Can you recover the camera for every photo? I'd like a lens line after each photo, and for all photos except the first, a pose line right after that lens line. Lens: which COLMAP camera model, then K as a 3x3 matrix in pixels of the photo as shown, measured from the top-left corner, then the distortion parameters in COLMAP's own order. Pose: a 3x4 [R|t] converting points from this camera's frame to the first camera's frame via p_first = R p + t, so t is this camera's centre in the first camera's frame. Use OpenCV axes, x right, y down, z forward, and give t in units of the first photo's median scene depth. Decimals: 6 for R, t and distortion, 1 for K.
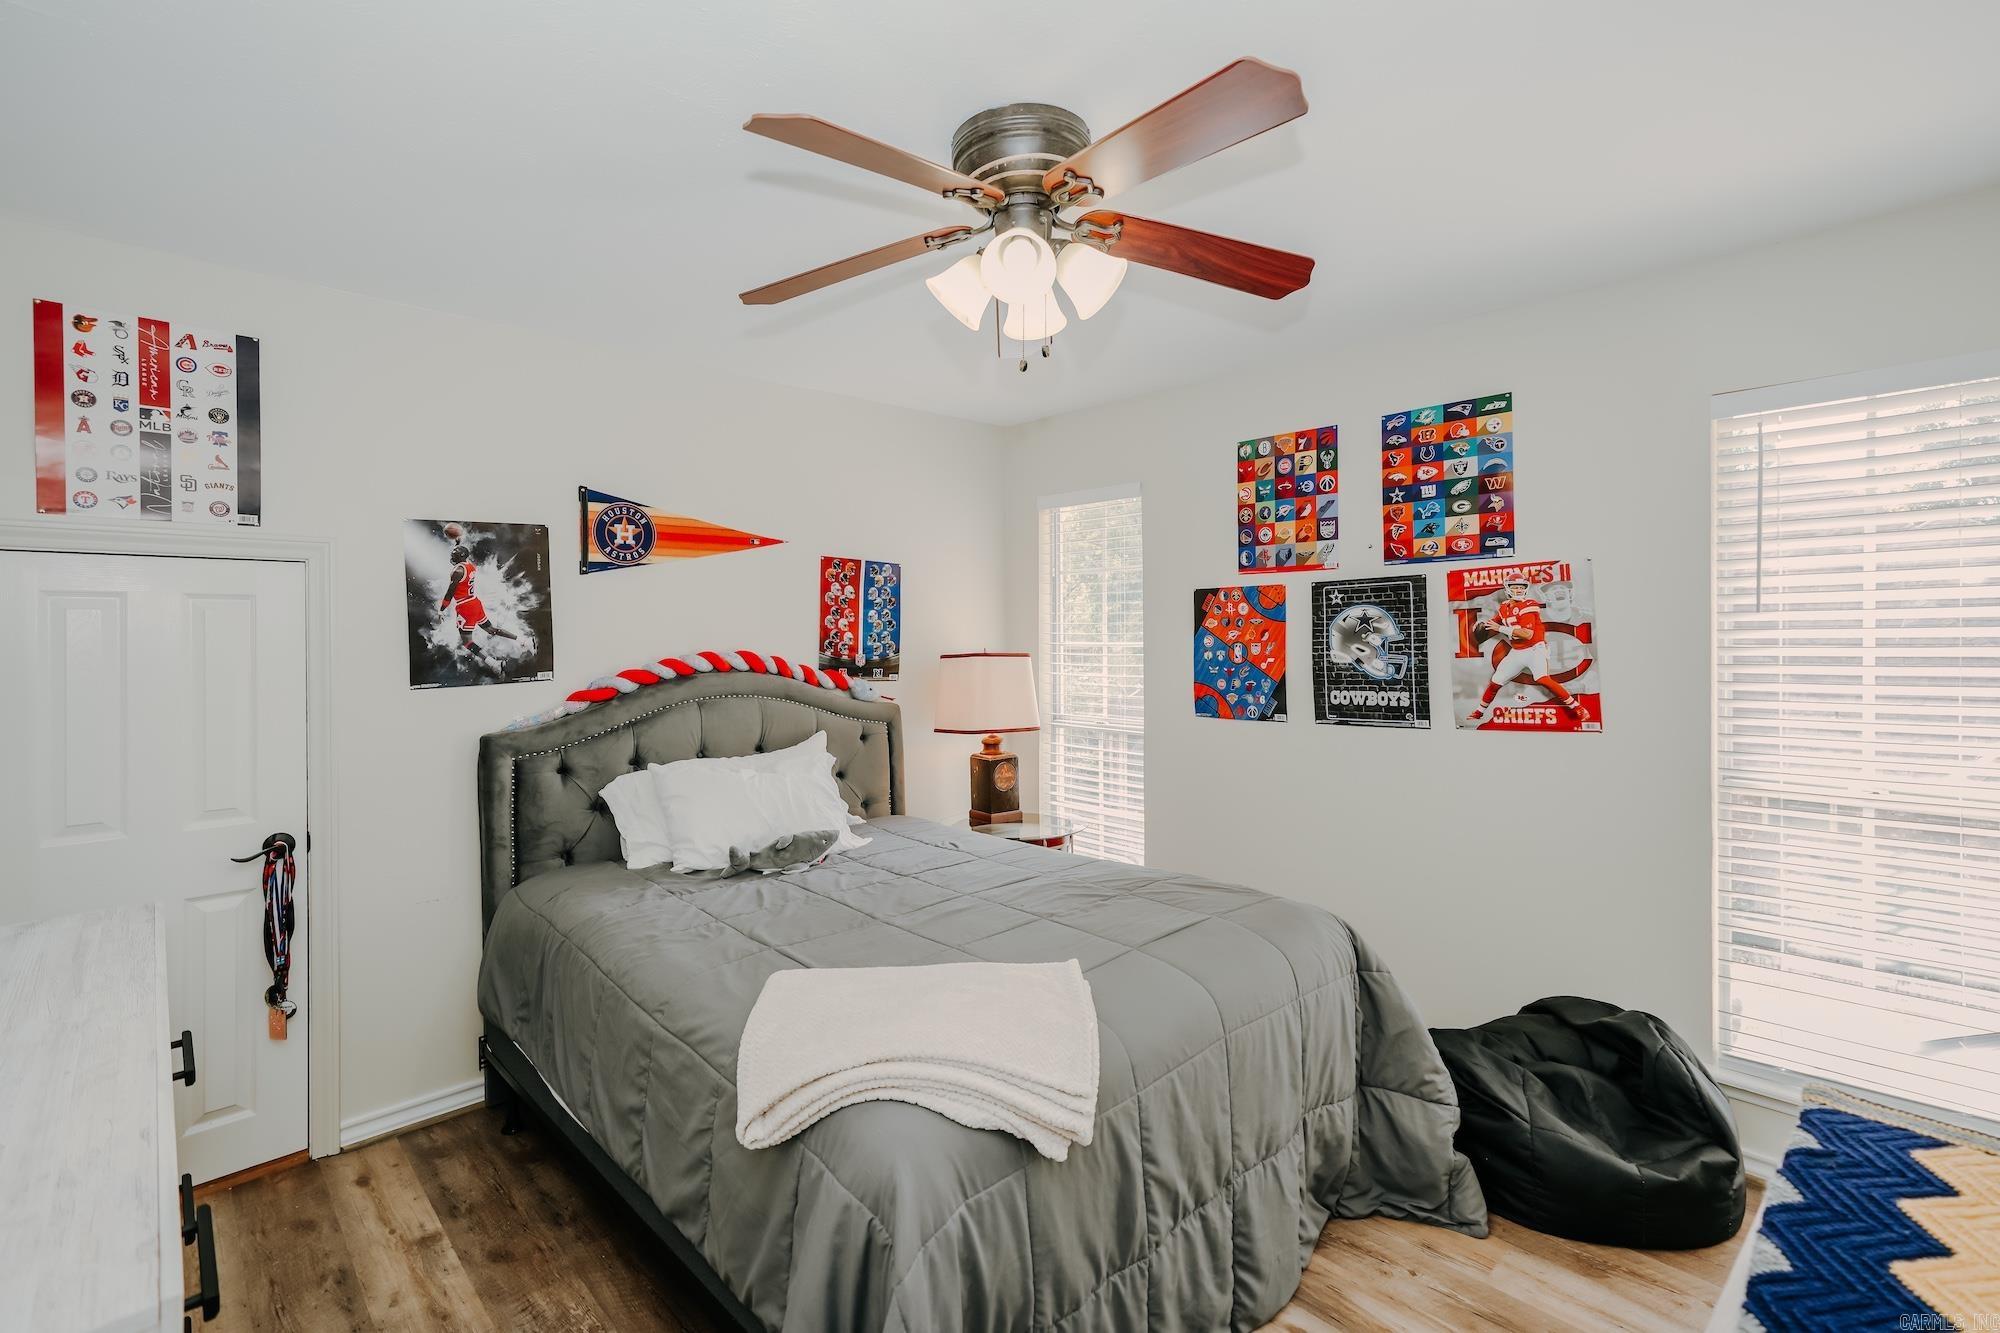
lens RADIAL K [[917.9, 0, 994.9], [0, 917.9, 645.5], [0, 0, 1]] dist [-0.001484, 0.000051]
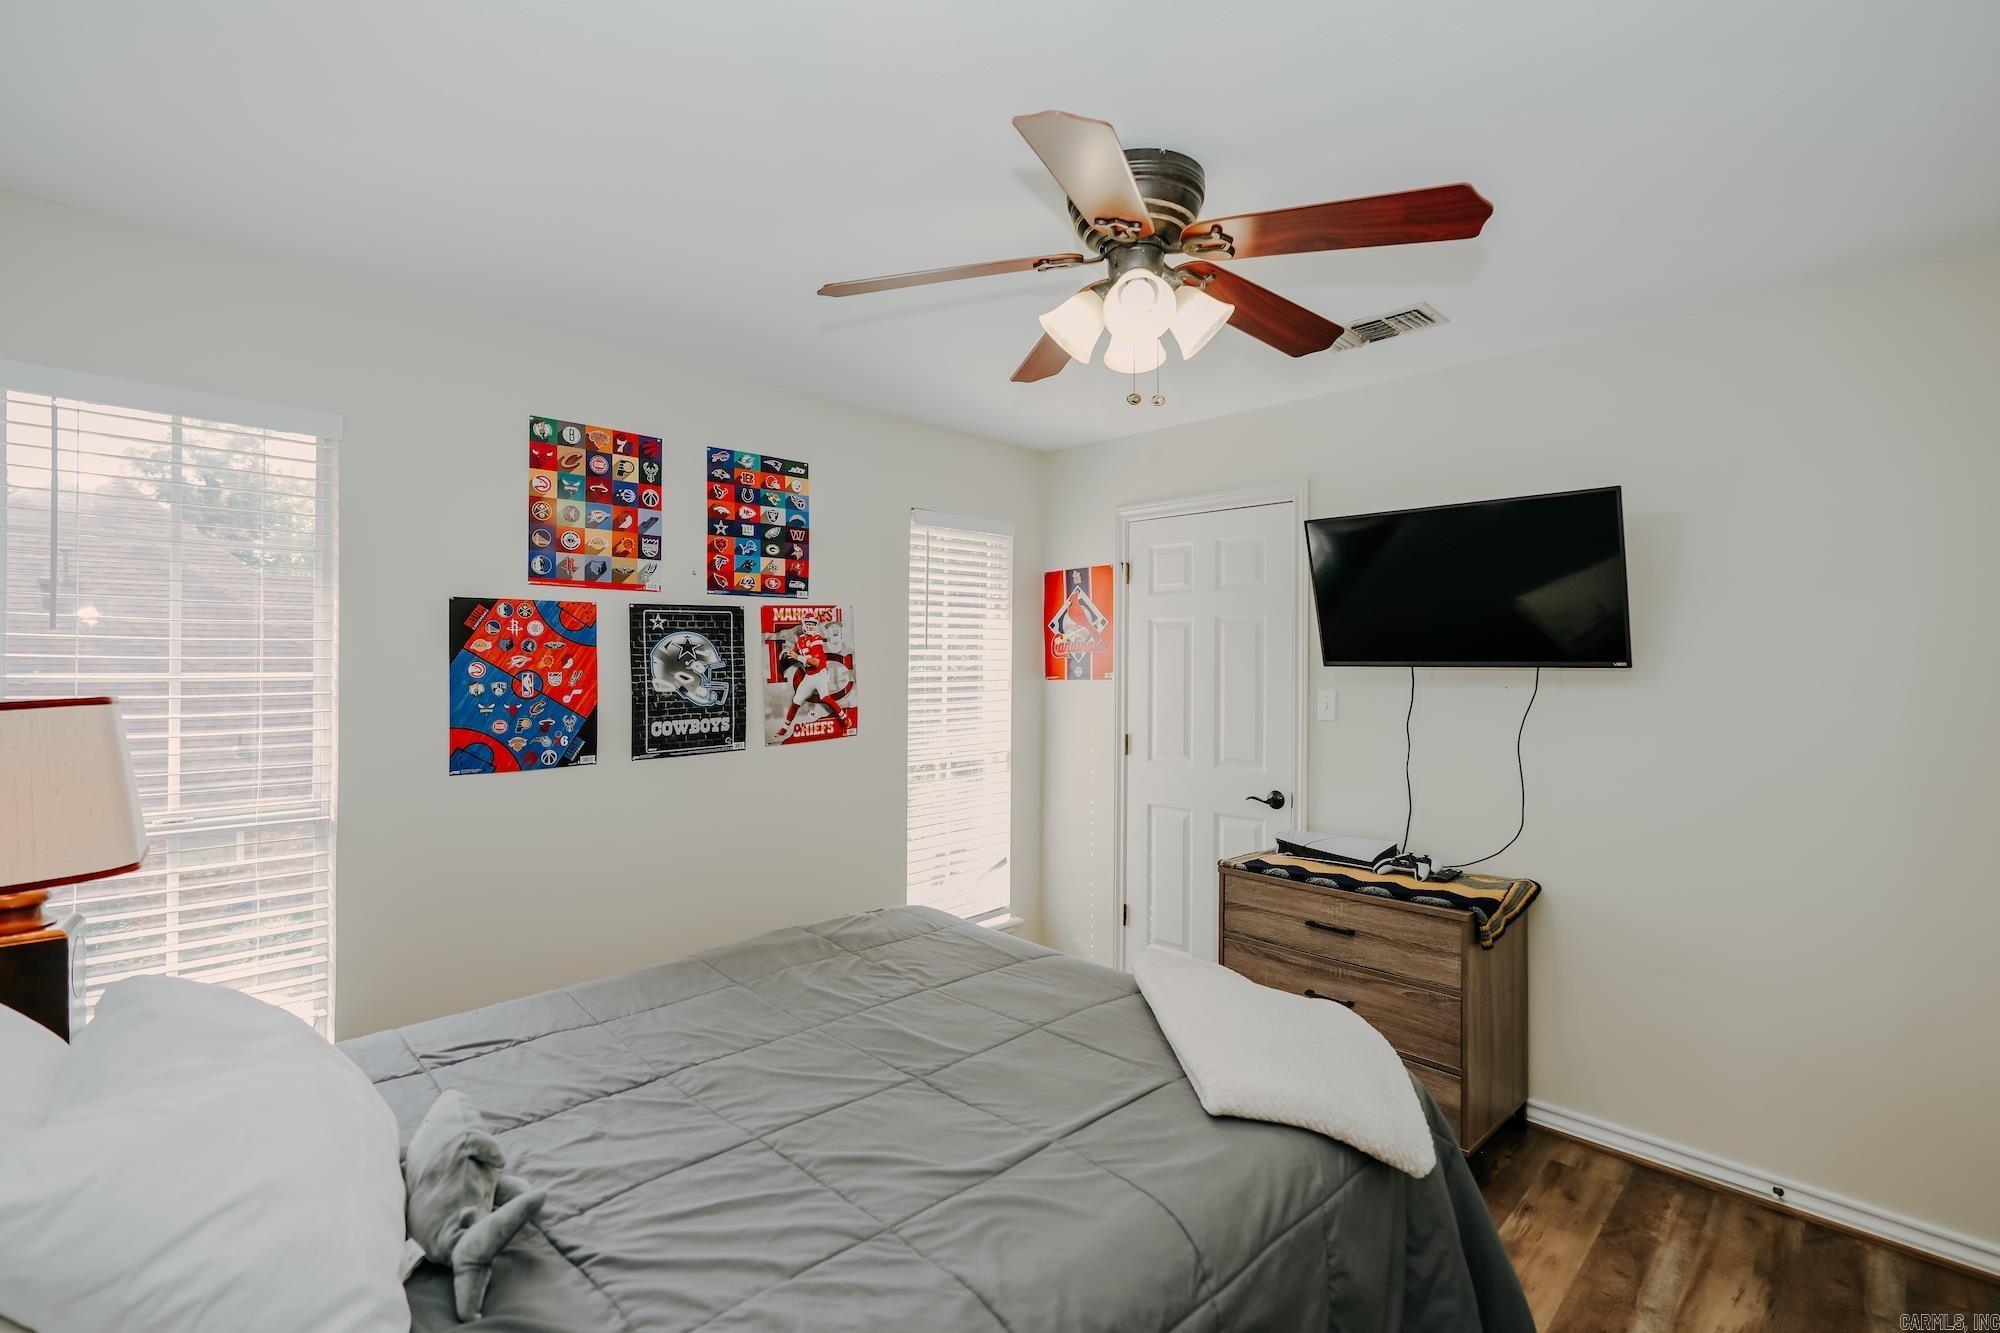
lens RADIAL K [[917.9, 0, 997.5], [0, 917.9, 664.3], [0, 0, 1]] dist [-0.001484, 0.000051]
pose [[-0.026180, 0.003055, 0.999653, -0.599590], [0.009462, 0.999951, -0.002808, -0.003722], [-0.999612, 0.009385, -0.026208, 0.711132]]
